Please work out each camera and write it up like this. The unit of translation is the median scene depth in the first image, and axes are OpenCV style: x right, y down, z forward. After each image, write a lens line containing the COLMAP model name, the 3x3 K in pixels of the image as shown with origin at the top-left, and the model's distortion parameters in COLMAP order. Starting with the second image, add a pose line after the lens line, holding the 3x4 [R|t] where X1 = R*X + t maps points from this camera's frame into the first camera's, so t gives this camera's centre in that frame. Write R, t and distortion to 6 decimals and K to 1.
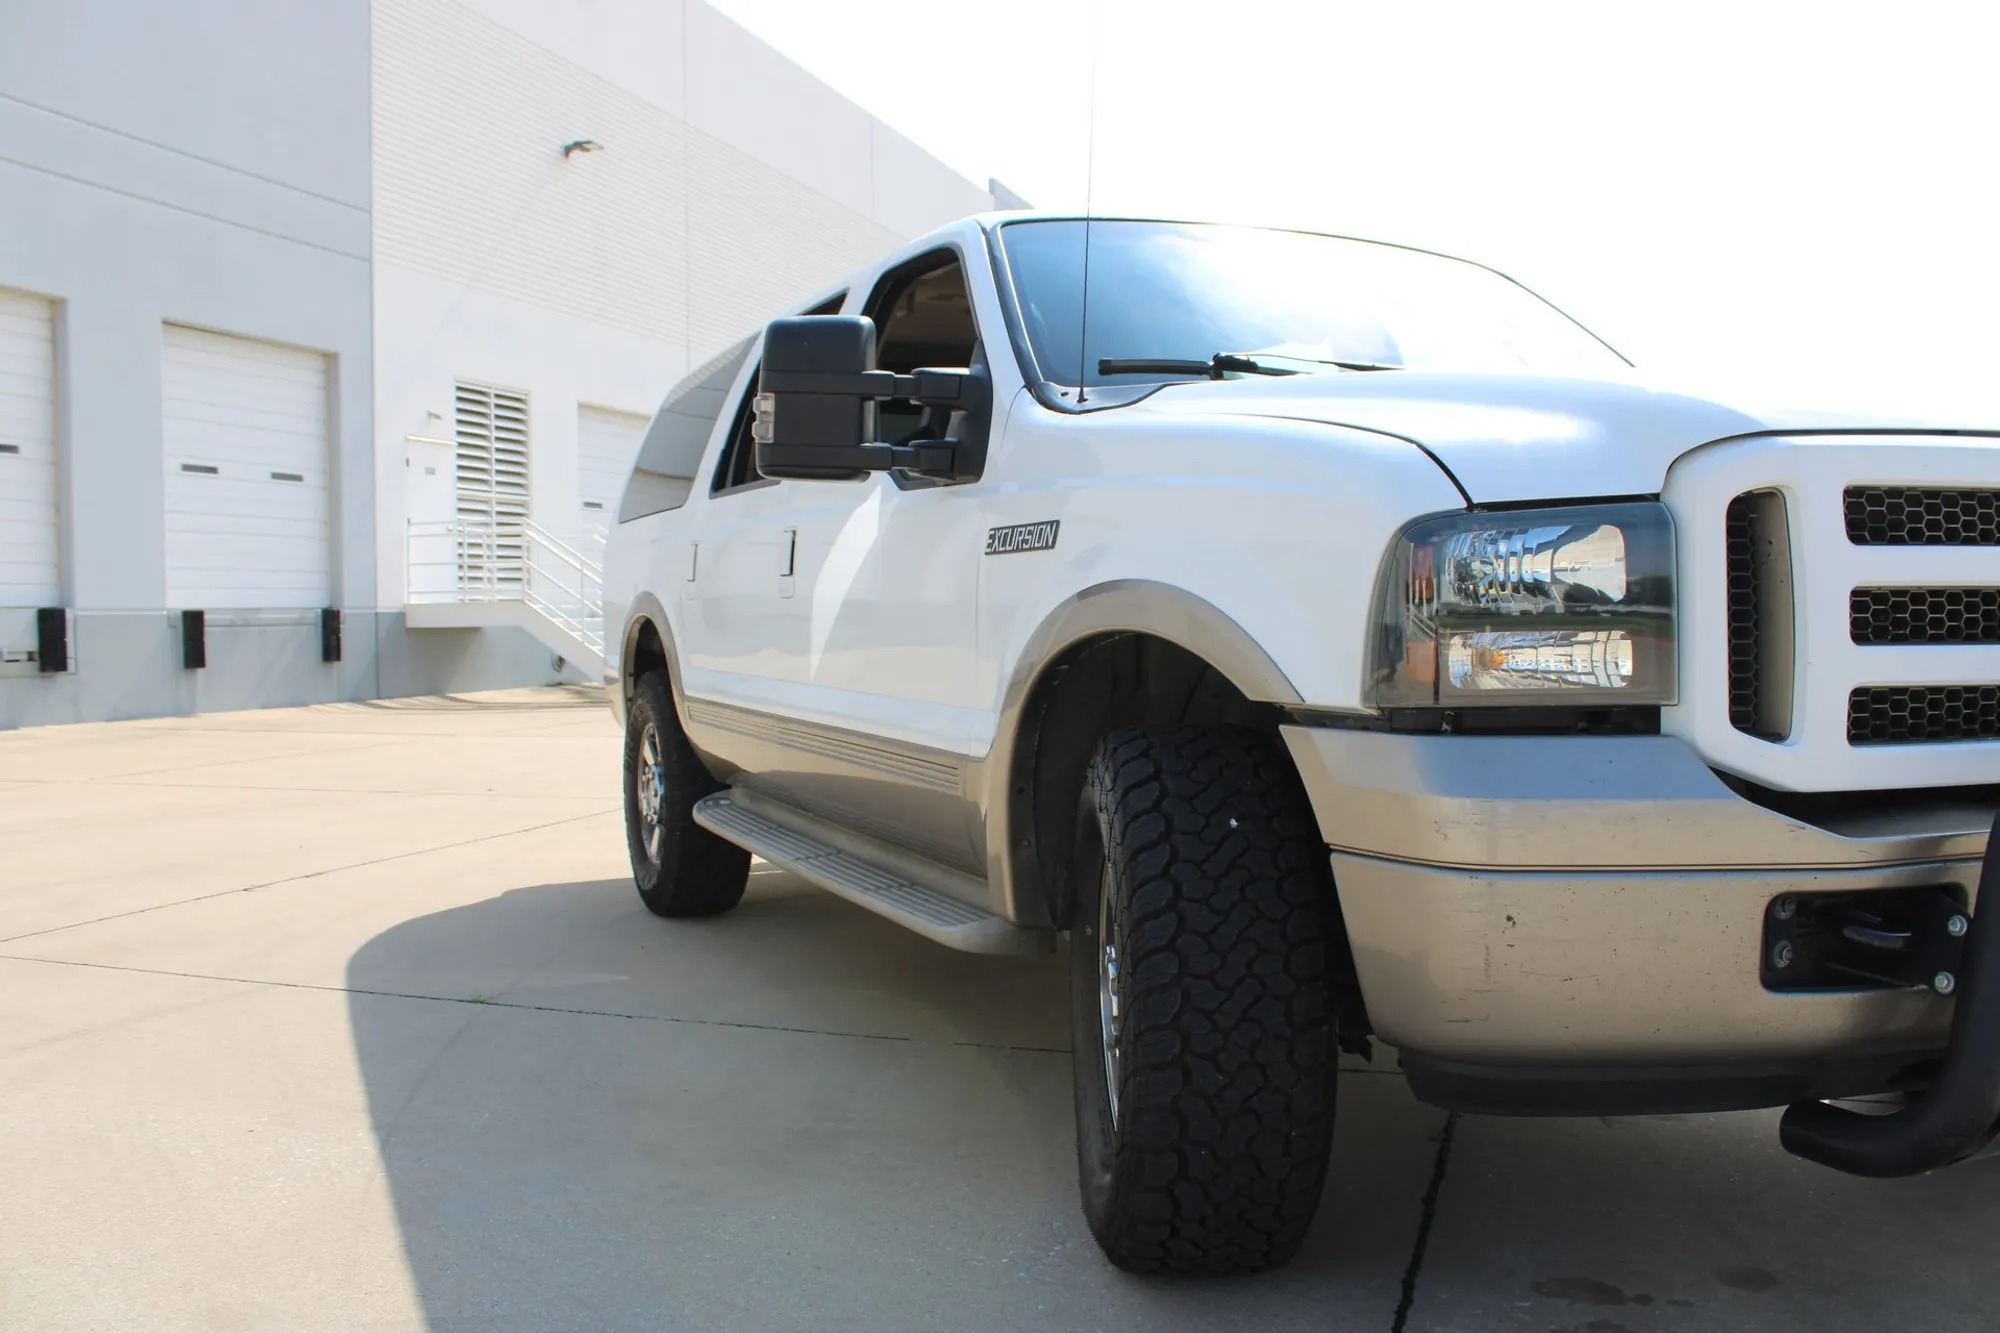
lens RADIAL K [[1699.6, 0, 1001.4], [0, 1699.6, 656.3], [0, 0, 1]] dist [-0.164367, 0.167441]
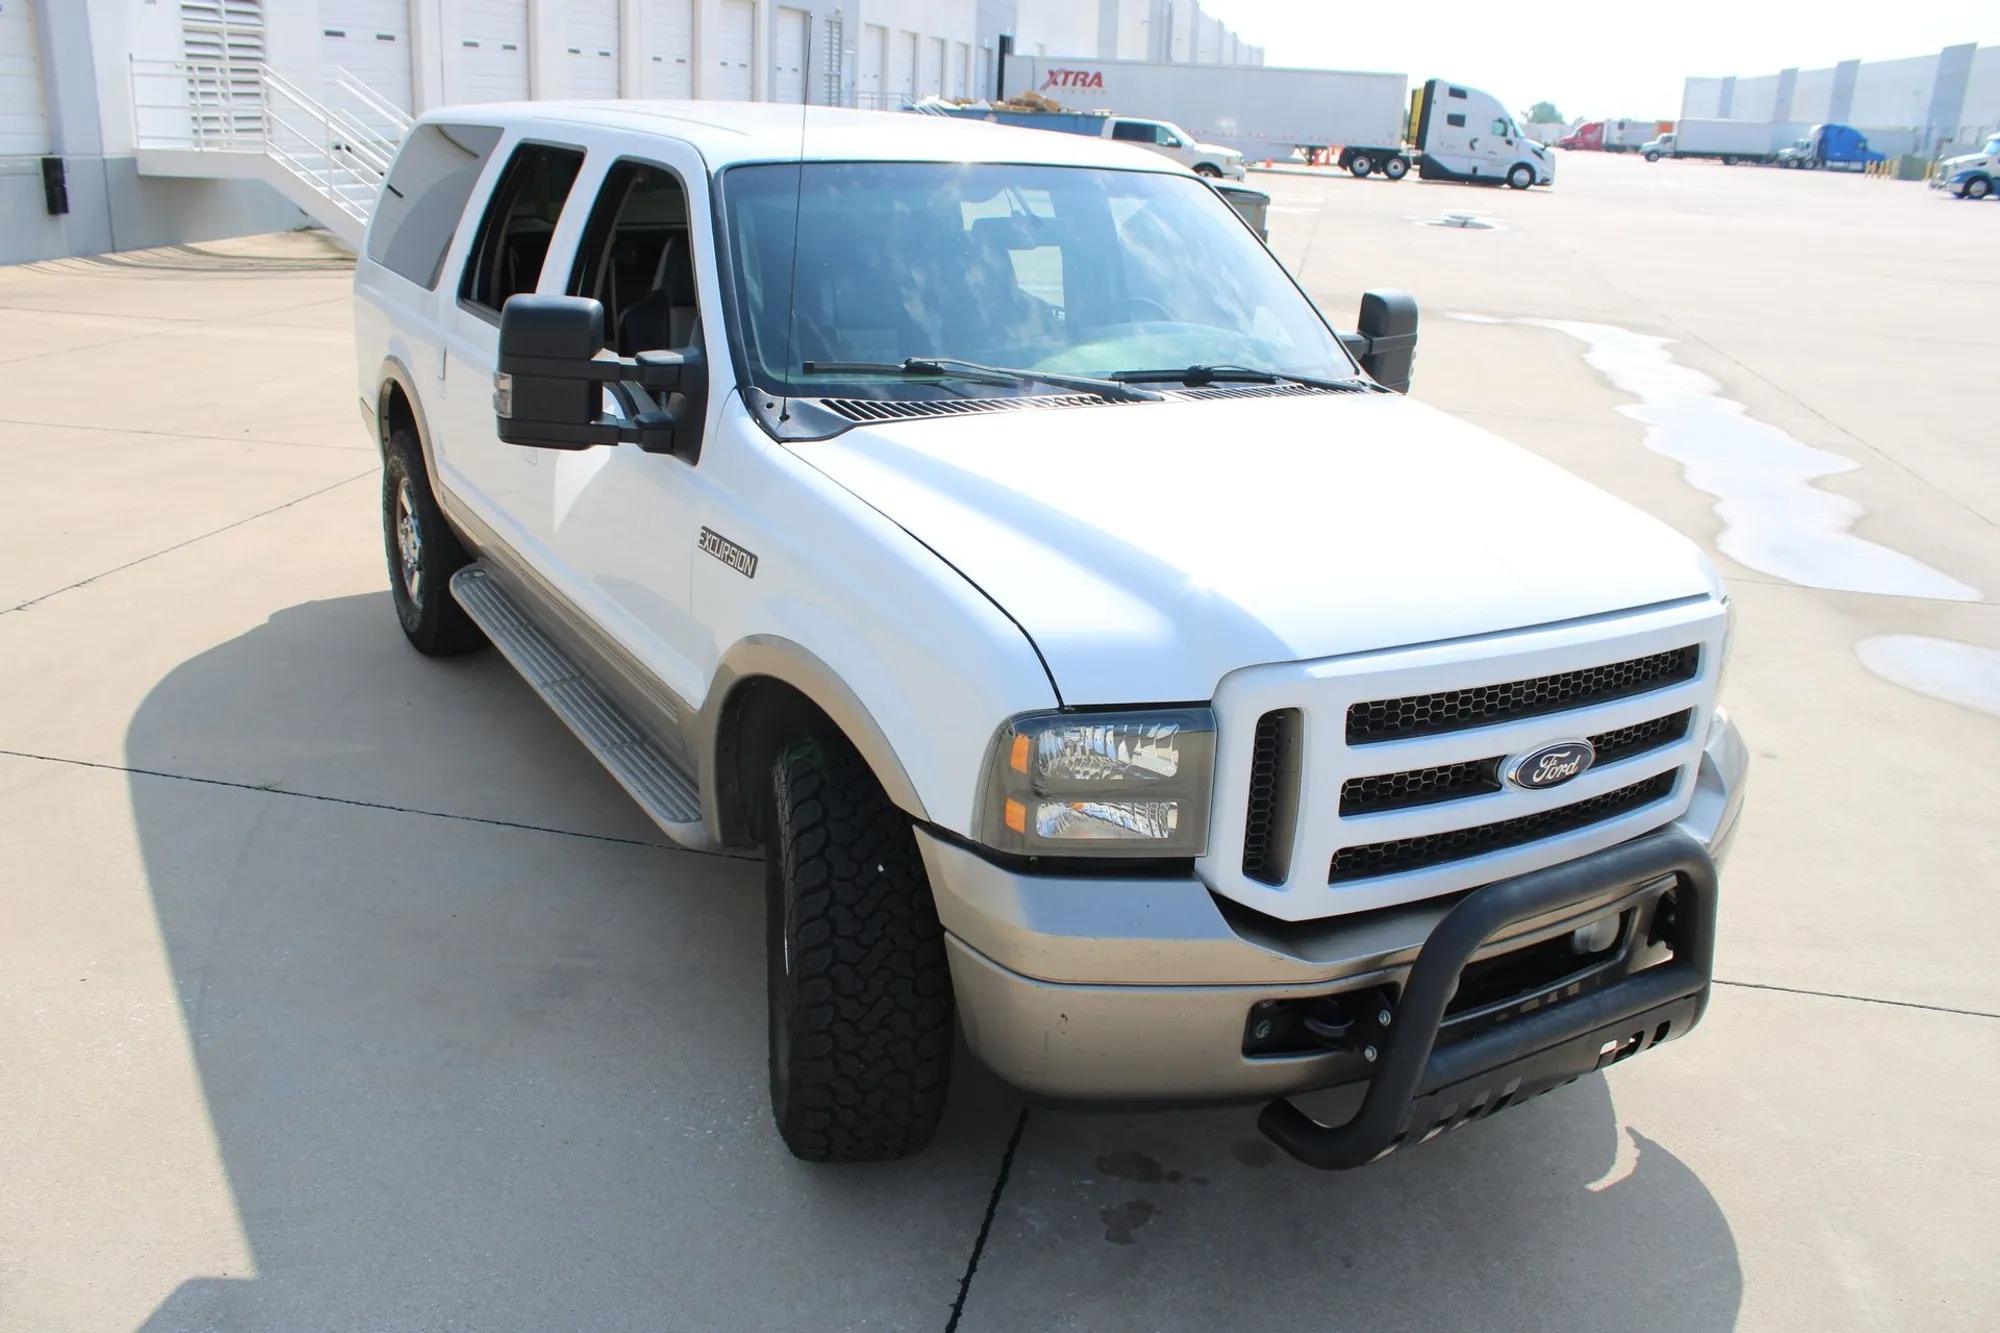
lens RADIAL K [[1680.1, 0, 1000.0], [0, 1680.1, 666.5], [0, 0, 1]] dist [-0.170187, 0.161336]
pose [[0.989980, 0.012420, 0.140658, 0.037758], [-0.054275, 0.953069, 0.297848, -0.354165], [-0.130357, -0.302498, 0.944194, -0.137094]]
